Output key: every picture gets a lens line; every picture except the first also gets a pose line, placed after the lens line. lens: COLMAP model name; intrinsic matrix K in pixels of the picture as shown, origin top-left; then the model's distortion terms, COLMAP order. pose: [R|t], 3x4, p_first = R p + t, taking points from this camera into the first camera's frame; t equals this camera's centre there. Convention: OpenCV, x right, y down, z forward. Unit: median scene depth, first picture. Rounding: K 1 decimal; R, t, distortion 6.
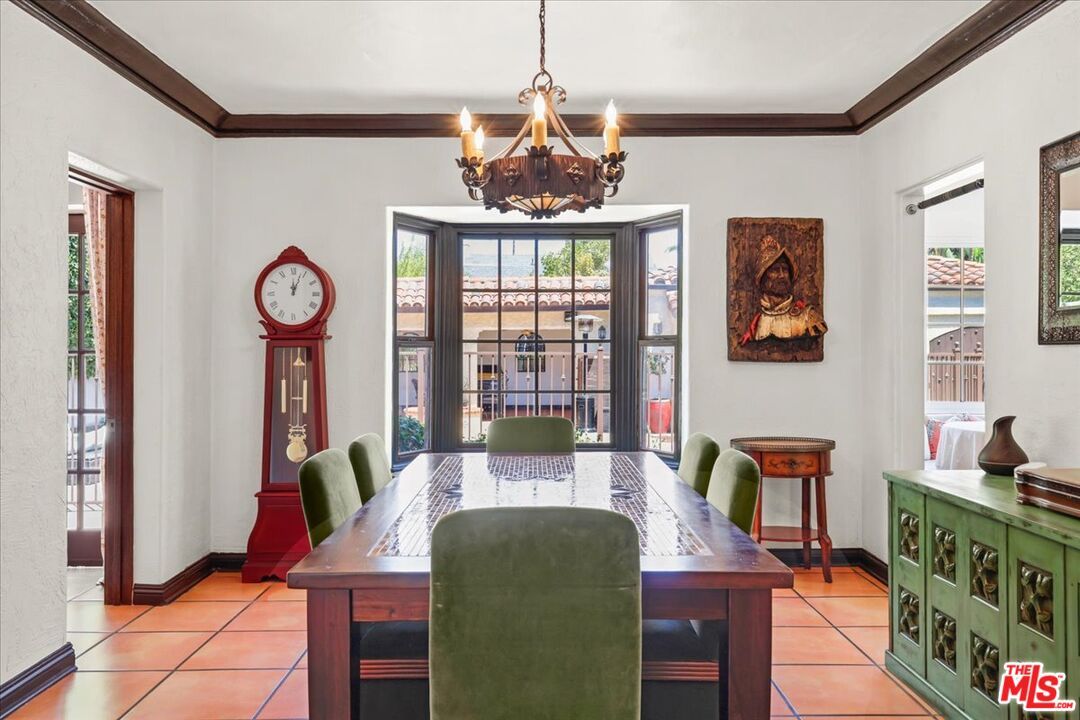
lens RADIAL K [[828.4, 0, 540.3], [0, 828.4, 353.5], [0, 0, 1]] dist [-0.006217, -0.000331]
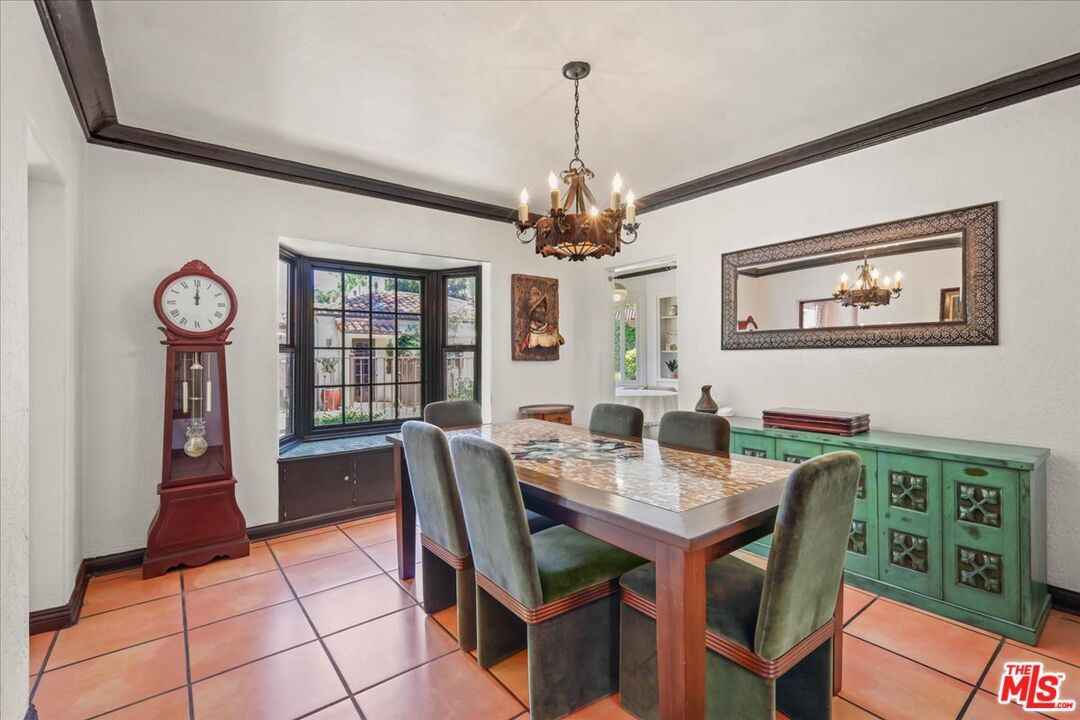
lens RADIAL K [[483.3, 0, 539.3], [0, 483.3, 360.0], [0, 0, 1]] dist [0.005674, 0.001075]
pose [[0.798503, -0.009663, 0.601913, -0.314641], [0.007370, 0.999953, 0.006276, 0.002166], [-0.601945, -0.000575, 0.798537, 0.206482]]
